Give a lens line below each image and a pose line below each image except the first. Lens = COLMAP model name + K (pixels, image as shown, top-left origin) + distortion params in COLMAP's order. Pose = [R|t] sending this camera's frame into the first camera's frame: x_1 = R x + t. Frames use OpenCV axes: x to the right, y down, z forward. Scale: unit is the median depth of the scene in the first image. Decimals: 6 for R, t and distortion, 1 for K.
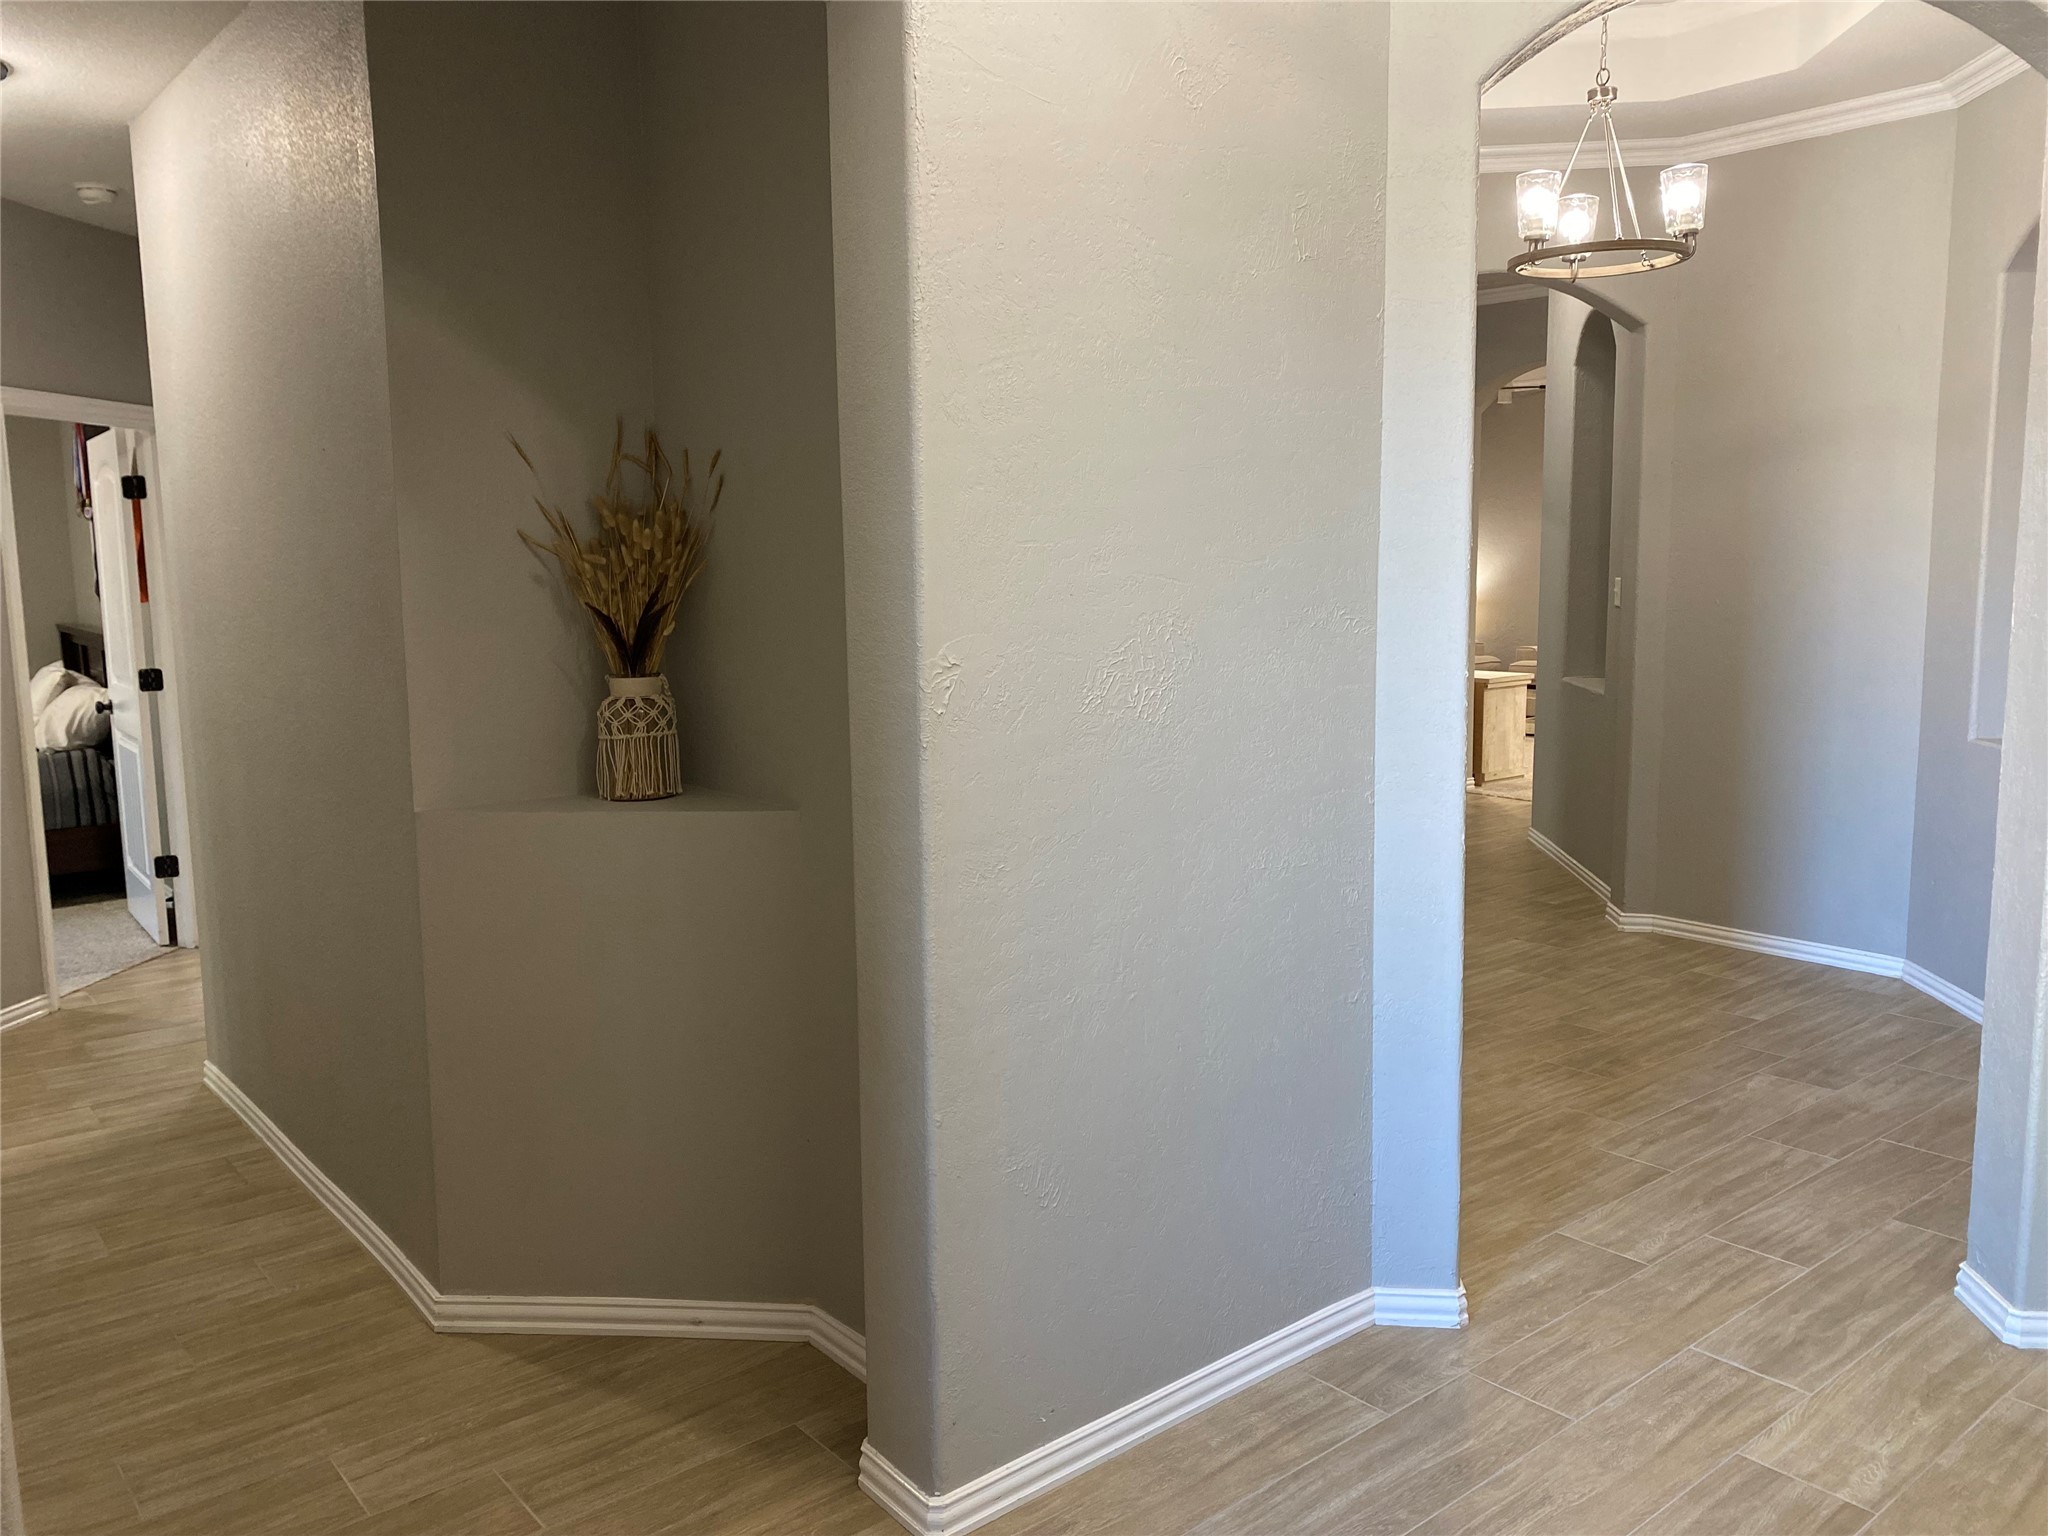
lens RADIAL K [[1553.1, 0, 1029.4], [0, 1553.1, 738.9], [0, 0, 1]] dist [0.044963, -0.044170]
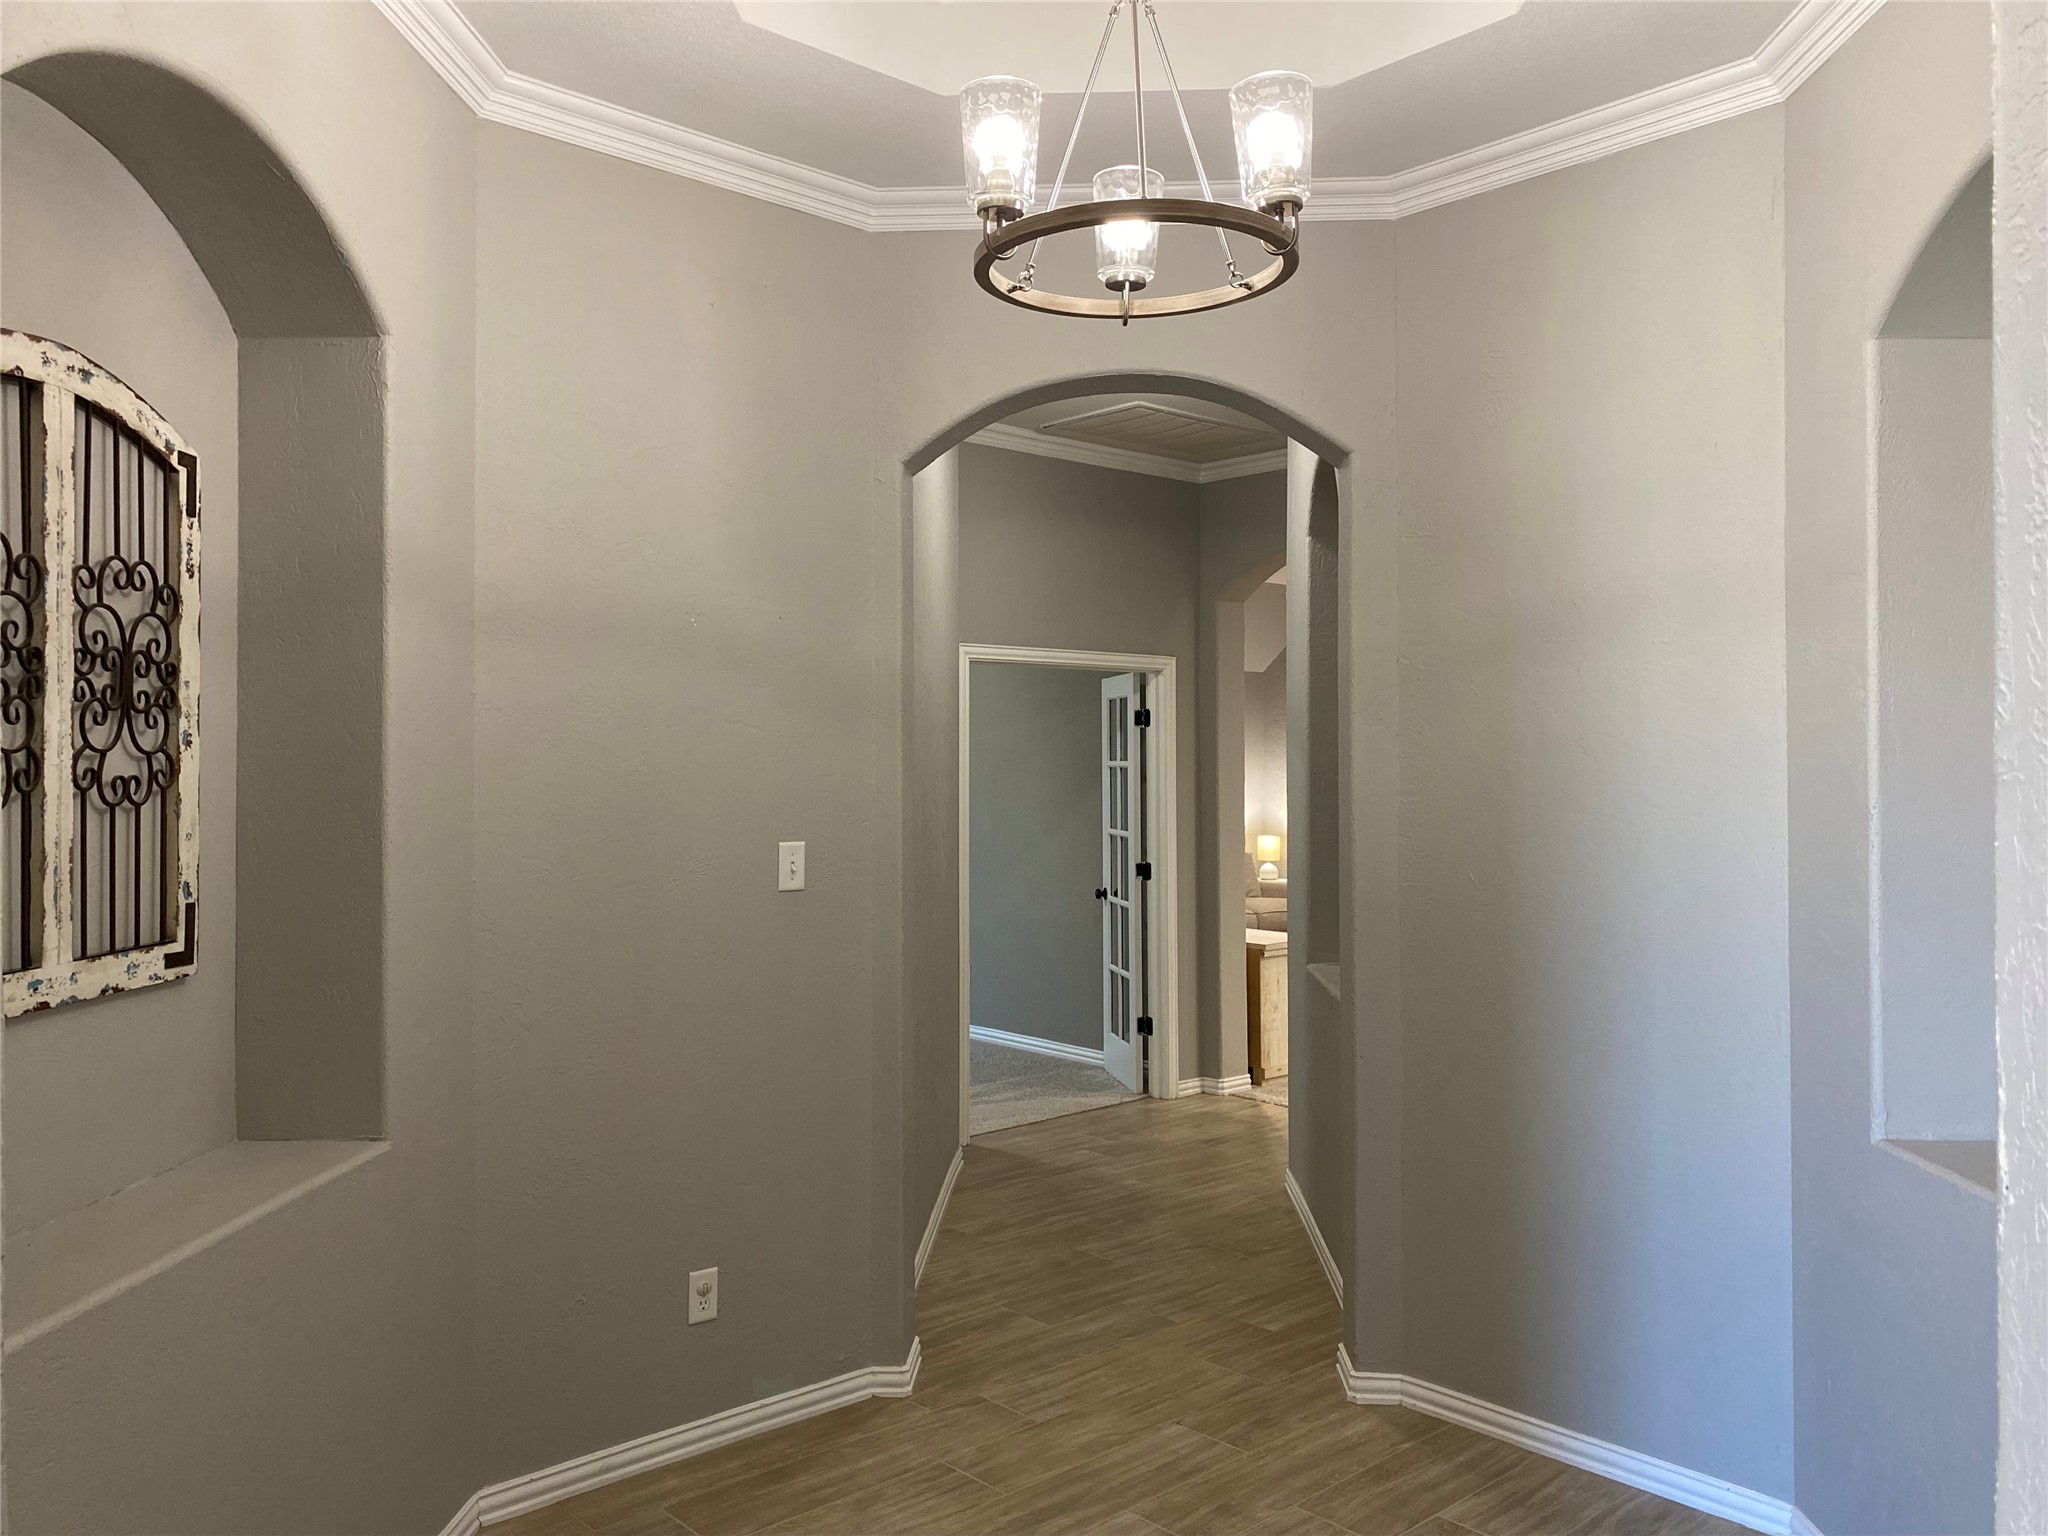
lens RADIAL K [[1553.1, 0, 1019.6], [0, 1553.1, 736.6], [0, 0, 1]] dist [0.044963, -0.044170]
pose [[0.998920, 0.012504, 0.044745, 0.216598], [-0.006158, 0.990239, -0.139244, -0.051001], [-0.046050, 0.138818, 0.989247, 0.356069]]
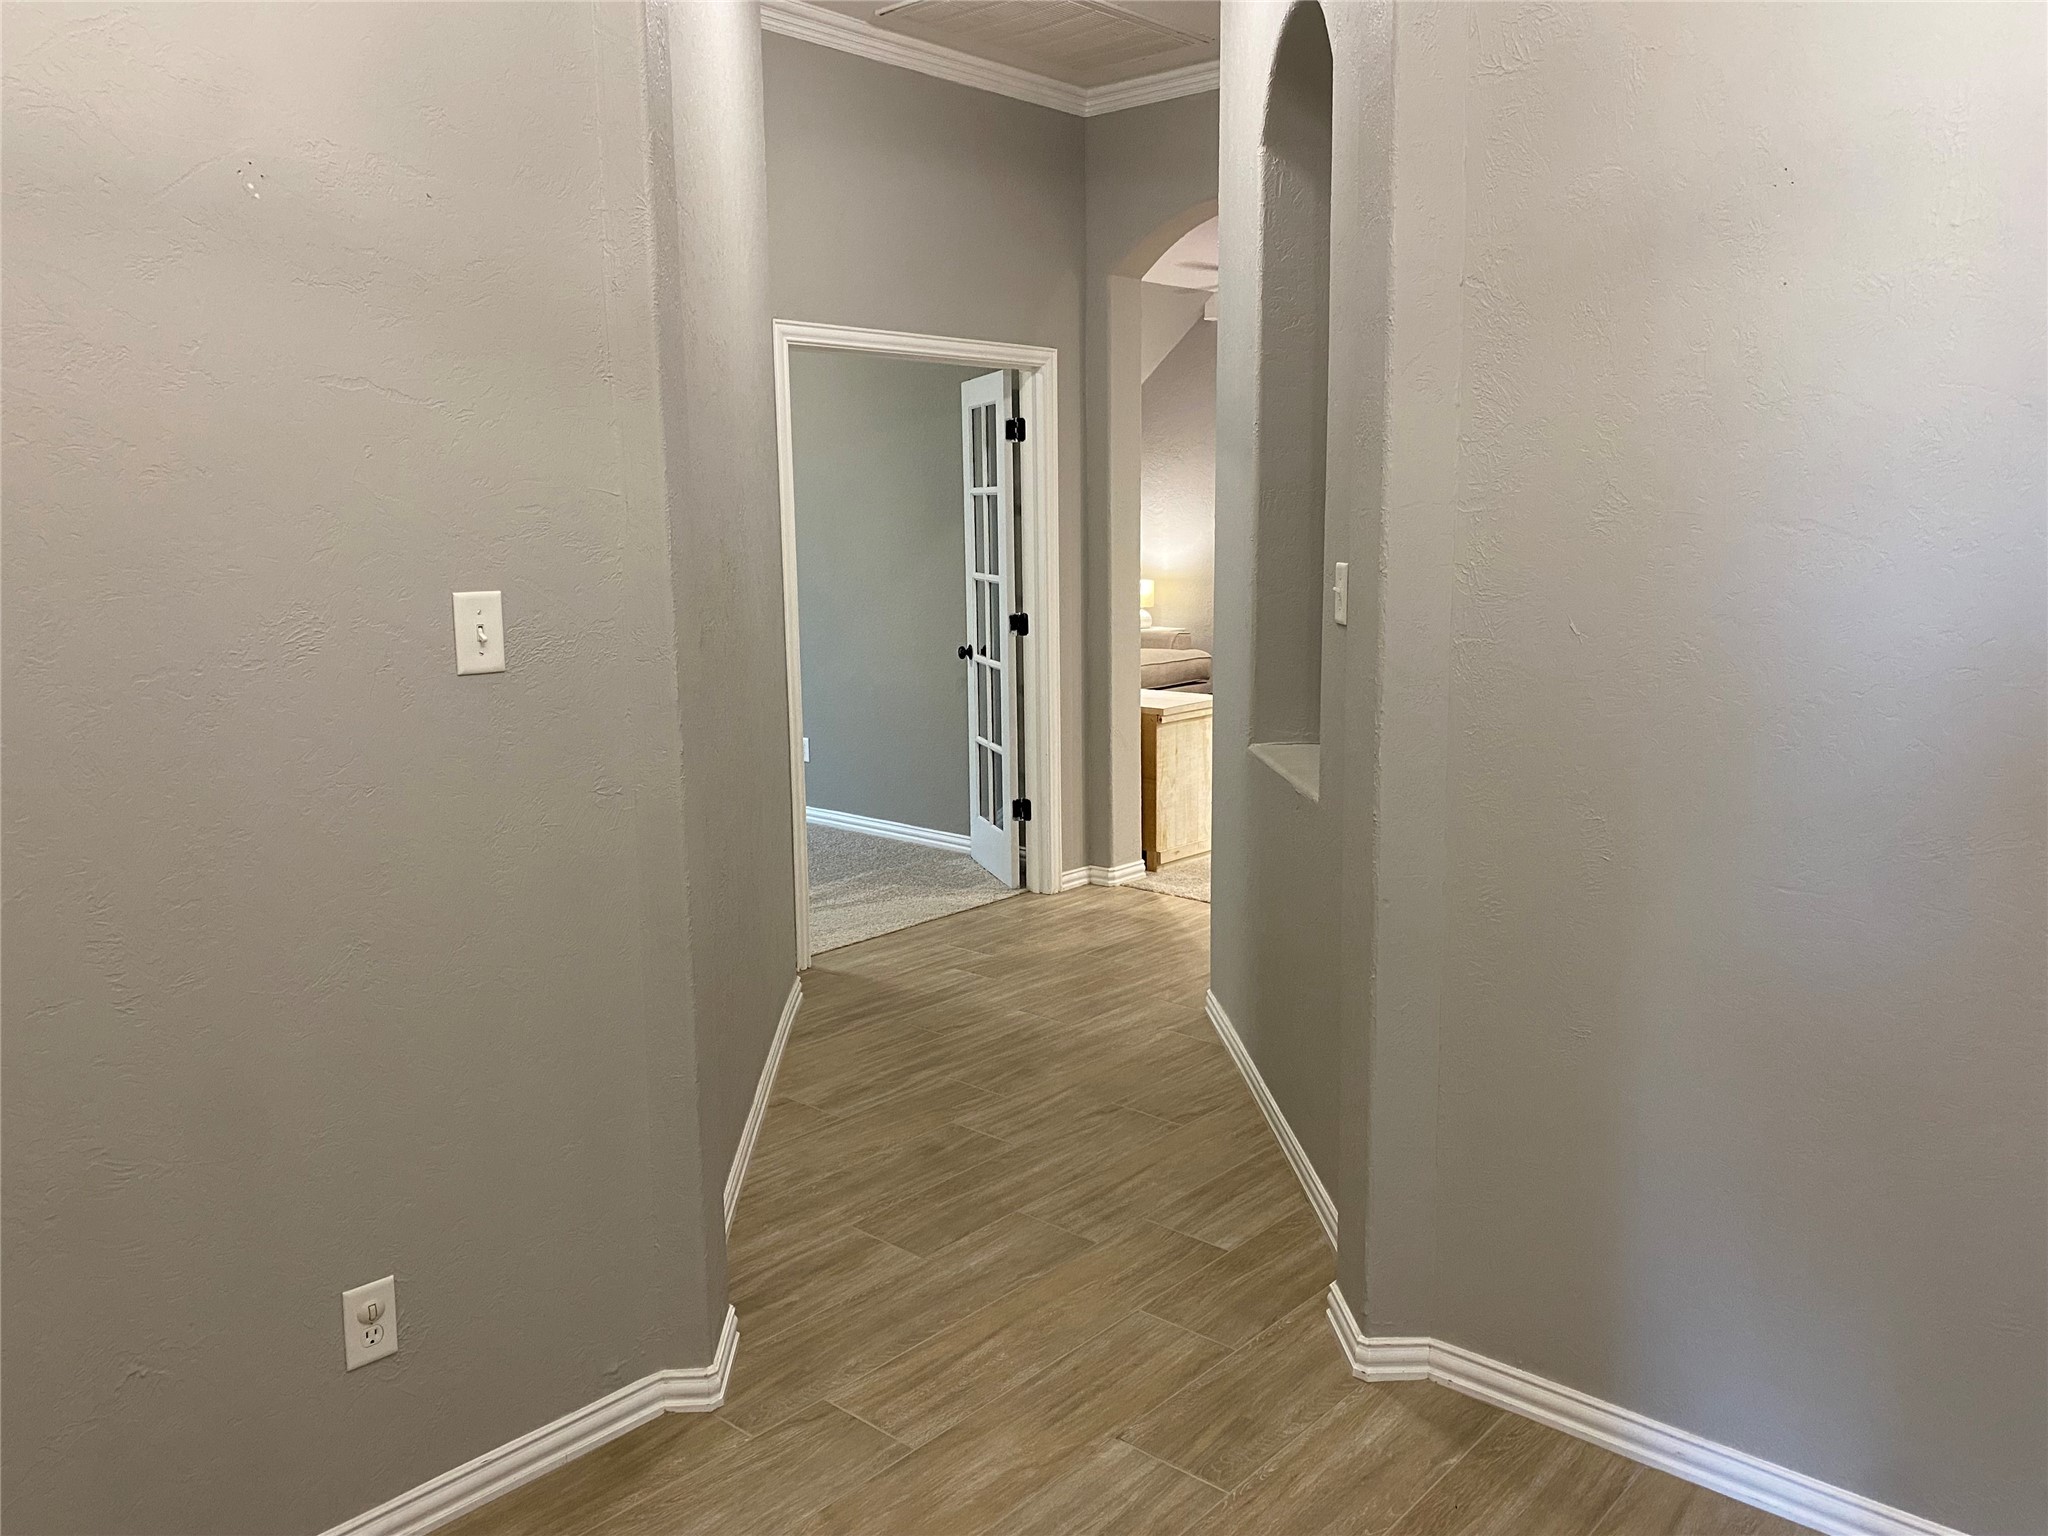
lens RADIAL K [[1553.1, 0, 1022.4], [0, 1553.1, 744.4], [0, 0, 1]] dist [0.044963, -0.044170]
pose [[0.989206, -0.021259, 0.144978, 0.227205], [0.017497, 0.999478, 0.027174, -0.066459], [-0.145480, -0.024344, 0.989062, 0.588259]]
